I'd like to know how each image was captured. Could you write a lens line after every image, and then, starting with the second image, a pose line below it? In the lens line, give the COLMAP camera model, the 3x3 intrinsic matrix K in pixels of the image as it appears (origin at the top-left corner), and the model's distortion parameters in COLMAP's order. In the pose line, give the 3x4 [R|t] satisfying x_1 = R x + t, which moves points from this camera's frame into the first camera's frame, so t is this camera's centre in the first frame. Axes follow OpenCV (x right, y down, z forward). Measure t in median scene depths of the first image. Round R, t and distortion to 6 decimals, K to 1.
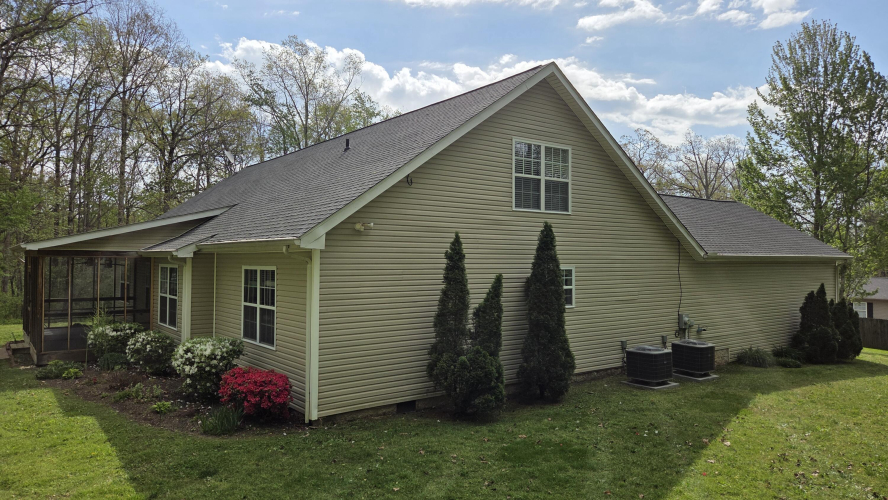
lens RADIAL K [[596.7, 0, 442.2], [0, 596.7, 247.7], [0, 0, 1]] dist [0.065681, -0.033543]
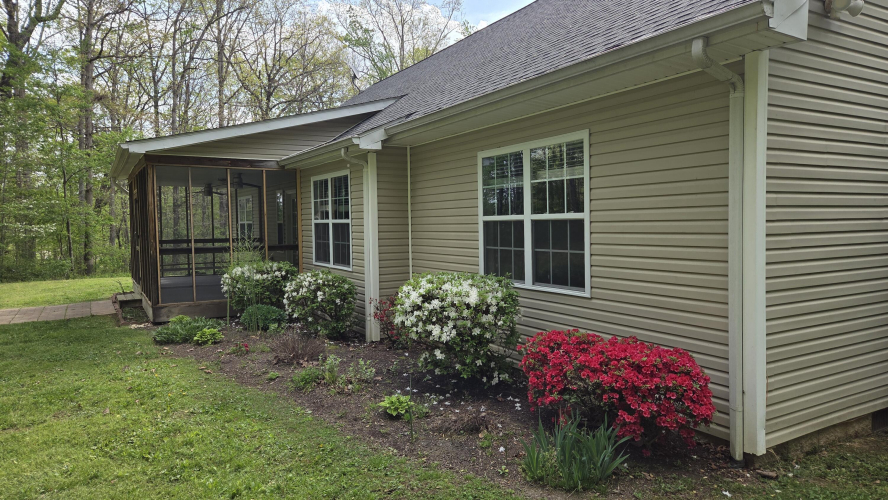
lens RADIAL K [[596.7, 0, 451.4], [0, 596.7, 249.8], [0, 0, 1]] dist [0.065681, -0.033543]
pose [[0.993462, -0.009809, -0.113744, -0.272682], [0.017196, 0.997792, 0.064145, 0.078615], [0.112863, -0.065682, 0.991437, 0.398046]]
